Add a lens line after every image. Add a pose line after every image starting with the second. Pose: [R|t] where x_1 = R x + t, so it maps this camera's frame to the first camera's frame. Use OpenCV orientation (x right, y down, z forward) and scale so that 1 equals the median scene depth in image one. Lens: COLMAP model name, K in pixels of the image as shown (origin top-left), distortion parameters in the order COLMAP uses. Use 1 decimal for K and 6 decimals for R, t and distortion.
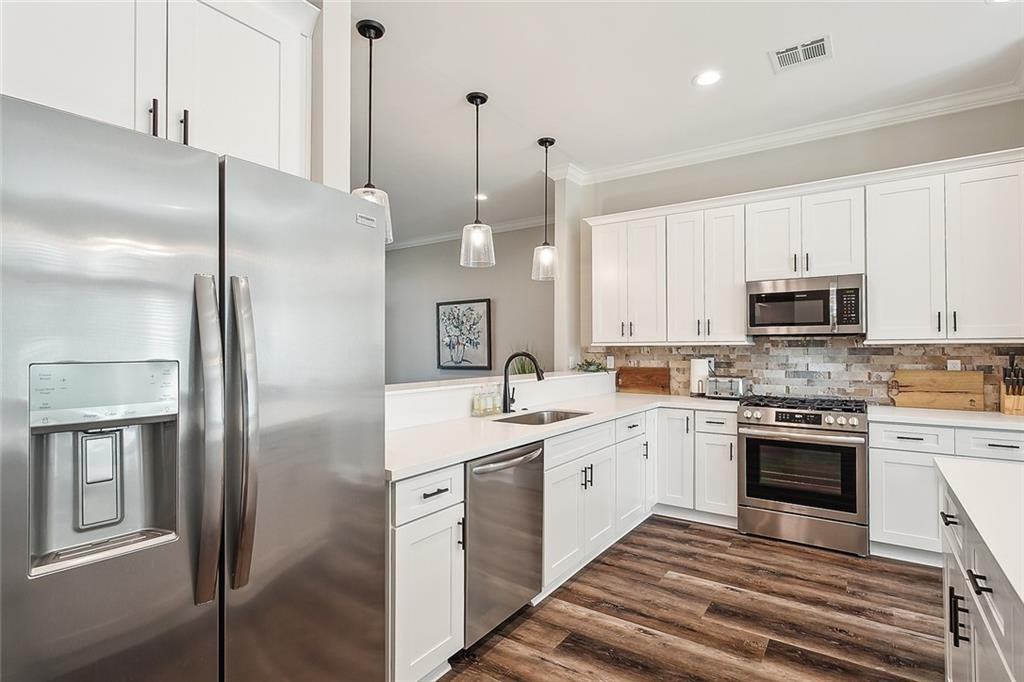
lens RADIAL K [[514.7, 0, 509.9], [0, 514.7, 345.4], [0, 0, 1]] dist [0.000311, 0.000256]
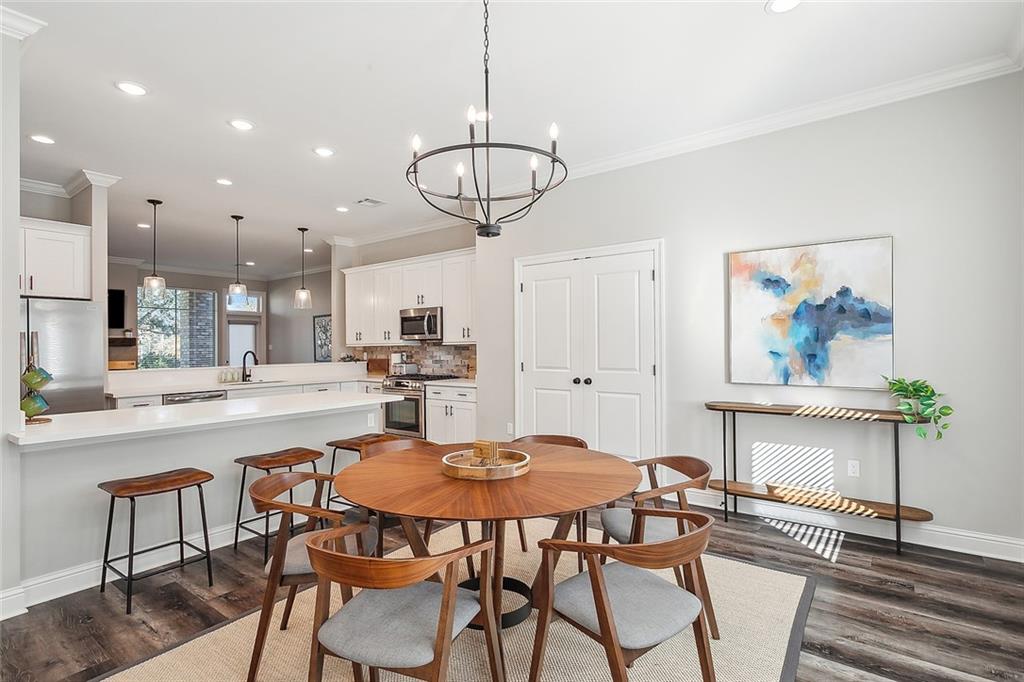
lens RADIAL K [[514.7, 0, 512.1], [0, 514.7, 341.2], [0, 0, 1]] dist [0.000311, 0.000256]
pose [[0.998726, -0.009715, -0.049524, 0.848255], [0.009537, 0.999947, -0.003827, -0.004327], [0.049558, 0.003350, 0.998766, -0.692524]]
